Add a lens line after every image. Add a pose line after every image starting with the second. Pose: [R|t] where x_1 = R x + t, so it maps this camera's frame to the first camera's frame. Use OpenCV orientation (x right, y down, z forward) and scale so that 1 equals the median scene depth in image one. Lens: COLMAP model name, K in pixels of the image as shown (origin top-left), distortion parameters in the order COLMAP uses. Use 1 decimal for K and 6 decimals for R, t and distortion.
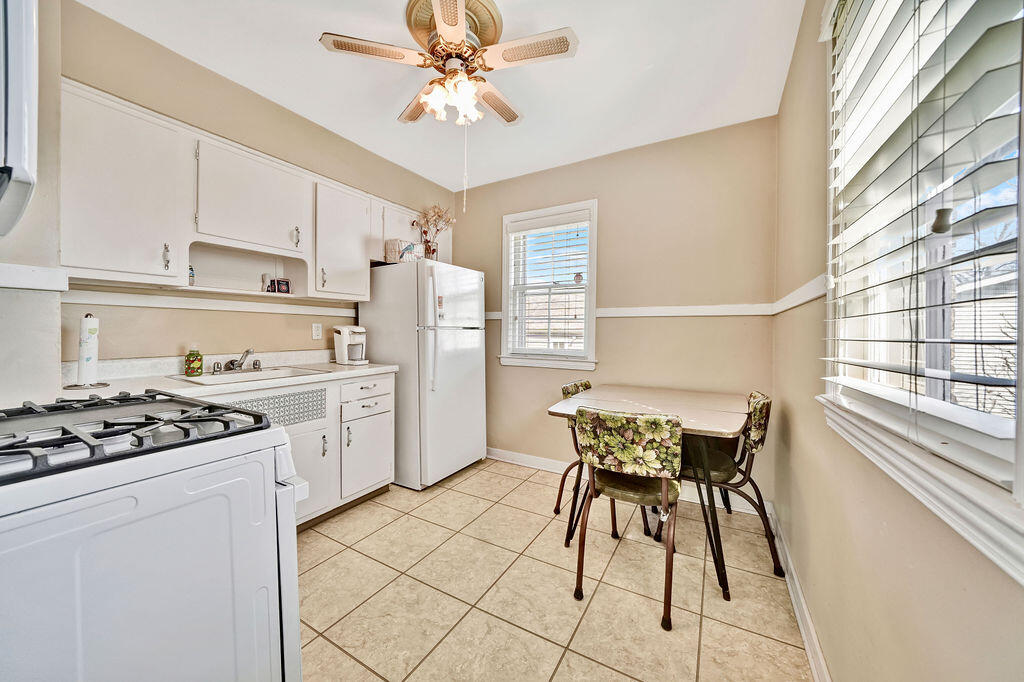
lens RADIAL K [[363.2, 0, 510.2], [0, 363.2, 338.7], [0, 0, 1]] dist [-0.020199, 0.000645]
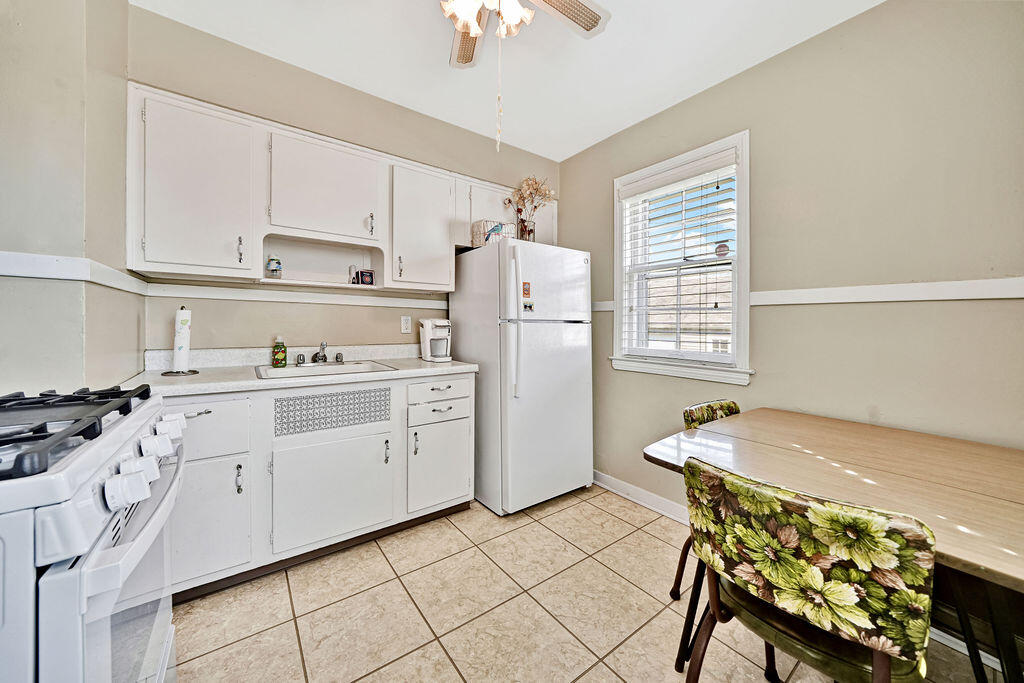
lens RADIAL K [[363.2, 0, 512.3], [0, 363.2, 324.3], [0, 0, 1]] dist [-0.020199, 0.000645]
pose [[0.918773, 0.004520, -0.394759, 0.115458], [-0.015083, 0.999606, -0.023661, -0.002945], [0.394497, 0.027694, 0.918480, 0.267377]]
